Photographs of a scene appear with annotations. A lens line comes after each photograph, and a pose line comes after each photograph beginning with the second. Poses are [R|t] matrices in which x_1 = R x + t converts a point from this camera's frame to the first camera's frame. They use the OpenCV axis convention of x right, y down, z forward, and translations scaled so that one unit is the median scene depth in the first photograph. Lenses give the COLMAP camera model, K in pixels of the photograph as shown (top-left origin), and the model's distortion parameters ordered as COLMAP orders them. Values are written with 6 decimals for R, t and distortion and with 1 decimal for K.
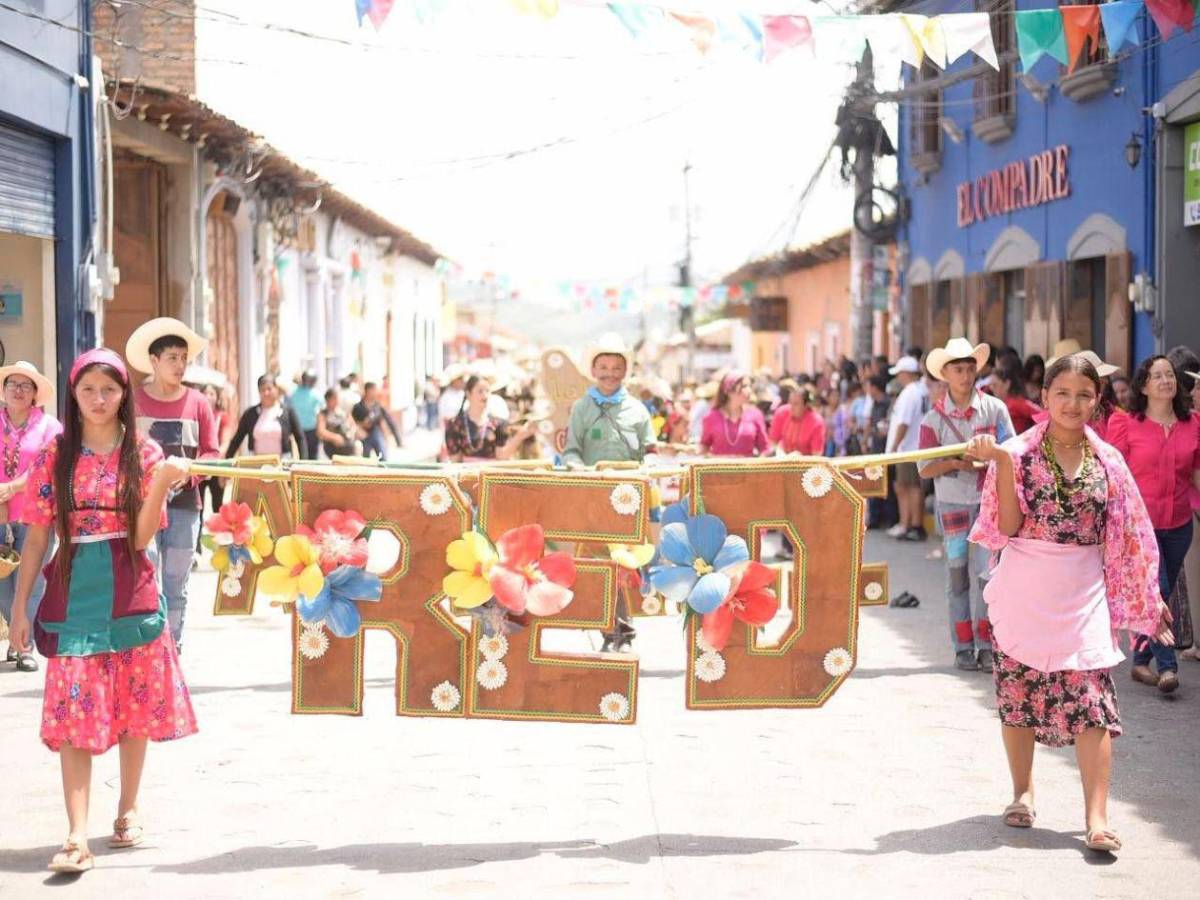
lens RADIAL K [[2079.7, 0, 598.0], [0, 2079.7, 450.5], [0, 0, 1]] dist [-0.001010, 0.000000]
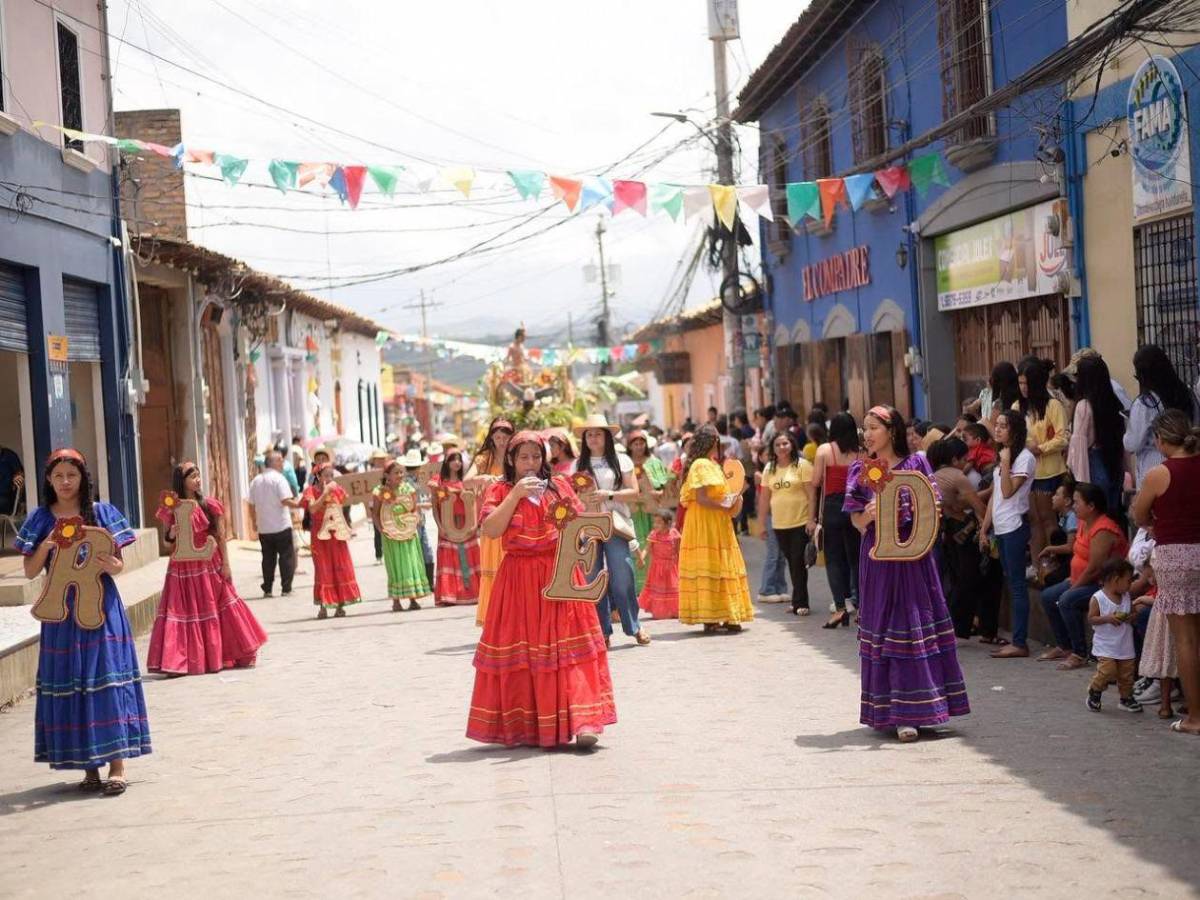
lens RADIAL K [[2079.7, 0, 599.3], [0, 2079.7, 444.1], [0, 0, 1]] dist [-0.001010, 0.000000]
pose [[0.998087, -0.053526, 0.030931, 0.007933], [0.054226, 0.998281, -0.022249, -0.001553], [-0.029687, 0.023884, 0.999274, -0.224025]]
